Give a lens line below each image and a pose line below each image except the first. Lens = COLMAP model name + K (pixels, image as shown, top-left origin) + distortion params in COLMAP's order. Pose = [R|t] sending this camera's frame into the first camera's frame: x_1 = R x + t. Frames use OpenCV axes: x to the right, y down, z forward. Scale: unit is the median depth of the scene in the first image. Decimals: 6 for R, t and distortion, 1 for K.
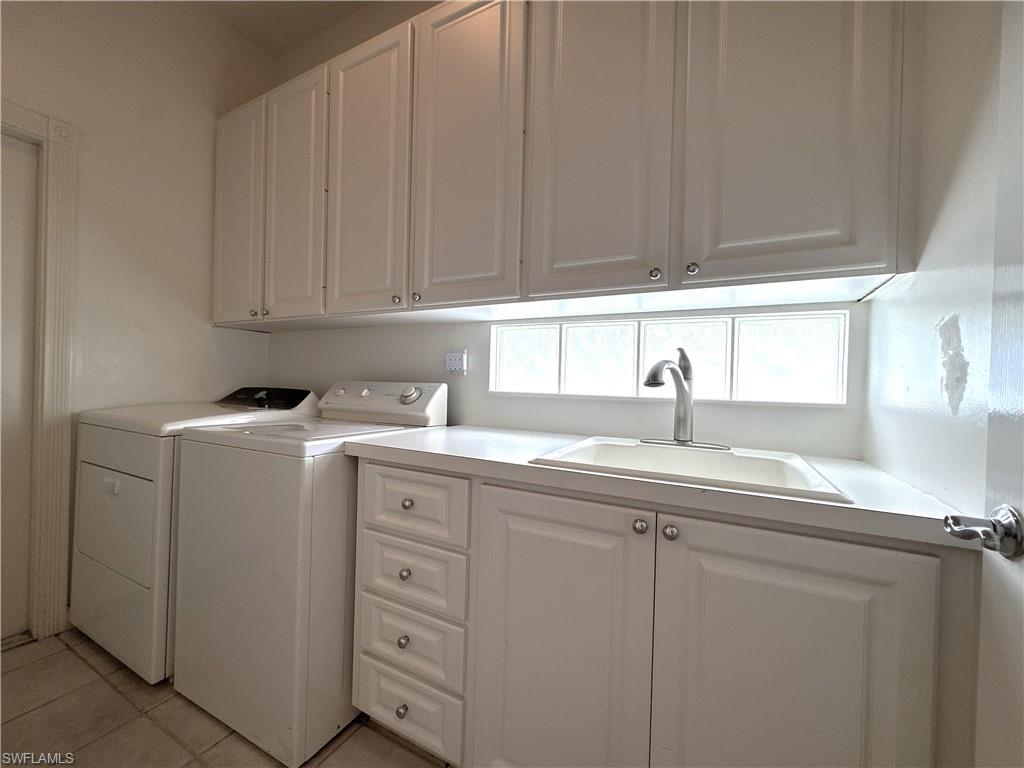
lens RADIAL K [[408.4, 0, 513.4], [0, 408.4, 382.9], [0, 0, 1]] dist [-0.008285, 0.001226]
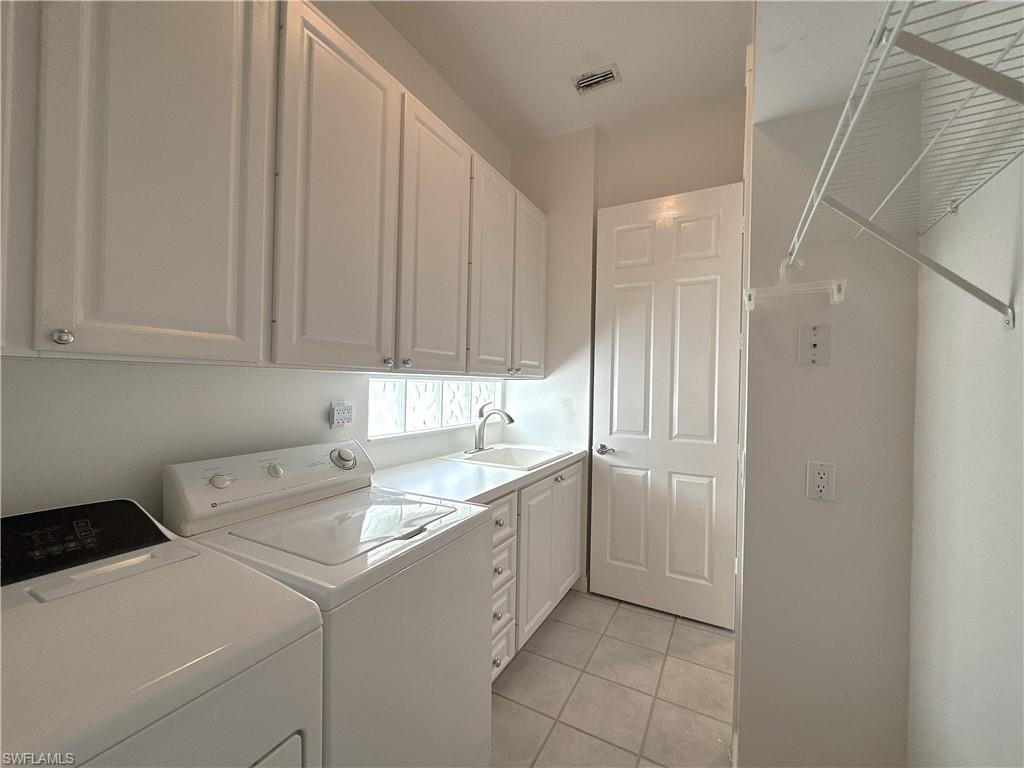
lens RADIAL K [[408.4, 0, 513.5], [0, 408.4, 385.0], [0, 0, 1]] dist [-0.008285, 0.001226]
pose [[0.014649, -0.030706, 0.999421, -1.763507], [-0.019400, 0.999331, 0.030988, -0.257887], [-0.999704, -0.019842, 0.014043, 0.951392]]
